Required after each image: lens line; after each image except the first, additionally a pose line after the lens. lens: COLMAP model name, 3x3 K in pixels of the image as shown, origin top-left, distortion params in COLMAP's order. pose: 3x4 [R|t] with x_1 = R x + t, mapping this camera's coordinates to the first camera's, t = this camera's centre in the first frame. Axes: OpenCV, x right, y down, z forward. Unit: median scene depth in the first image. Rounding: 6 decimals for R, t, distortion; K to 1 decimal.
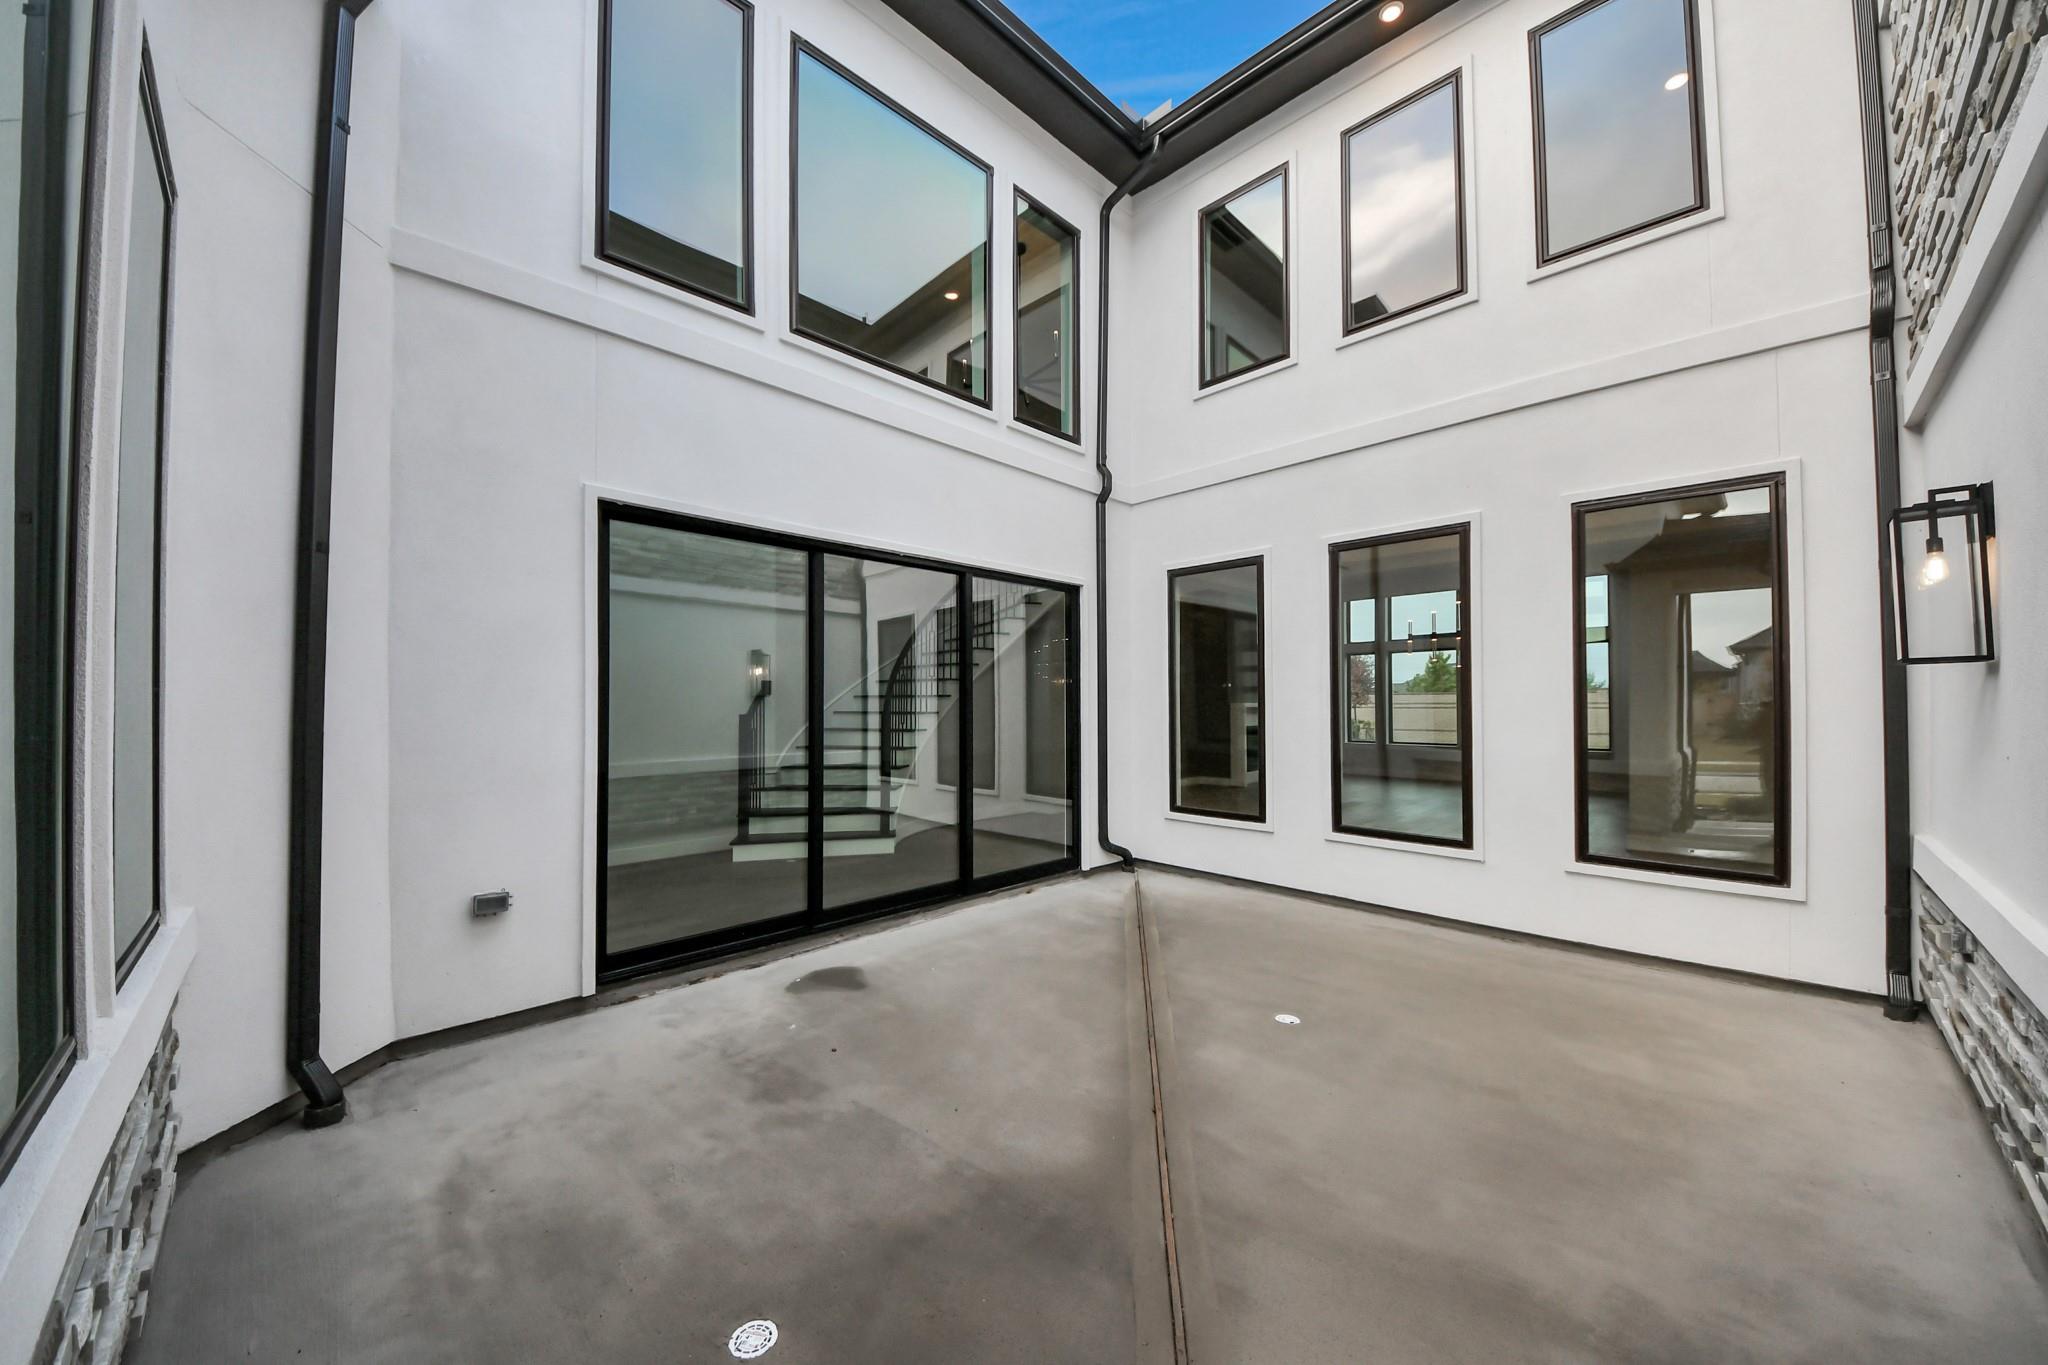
lens RADIAL K [[728.0, 0, 1034.3], [0, 728.0, 695.7], [0, 0, 1]] dist [0.025816, -0.020695]
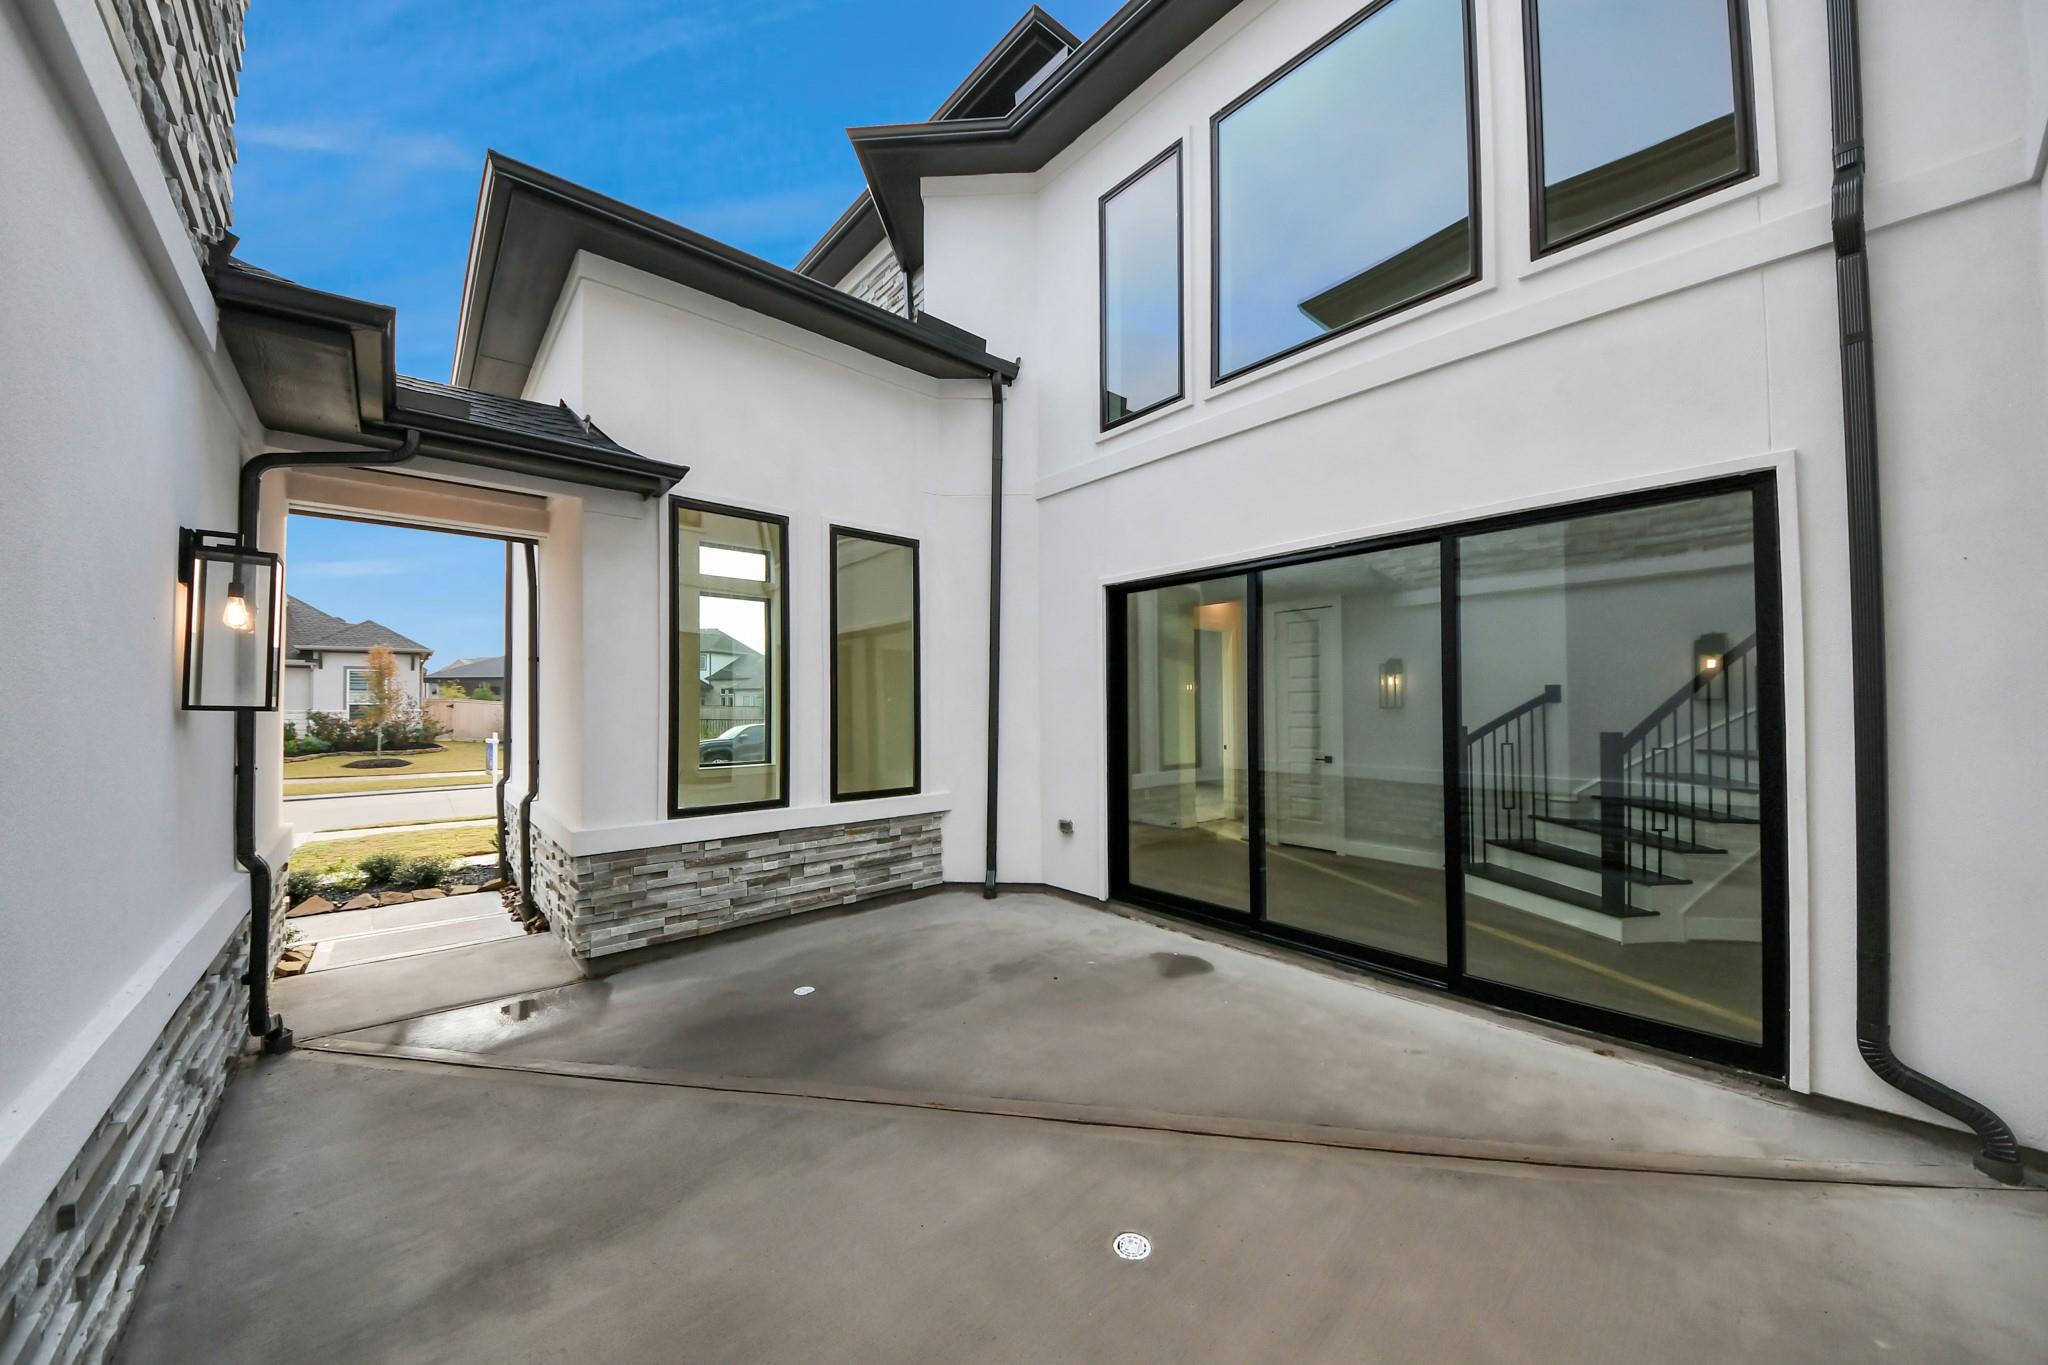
lens RADIAL K [[728.0, 0, 1034.3], [0, 728.0, 695.7], [0, 0, 1]] dist [0.025816, -0.020695]
pose [[-0.082110, -0.014498, -0.996518, 0.878137], [0.015095, 0.999761, -0.015789, -0.010127], [0.996509, -0.016338, -0.081872, 0.887770]]
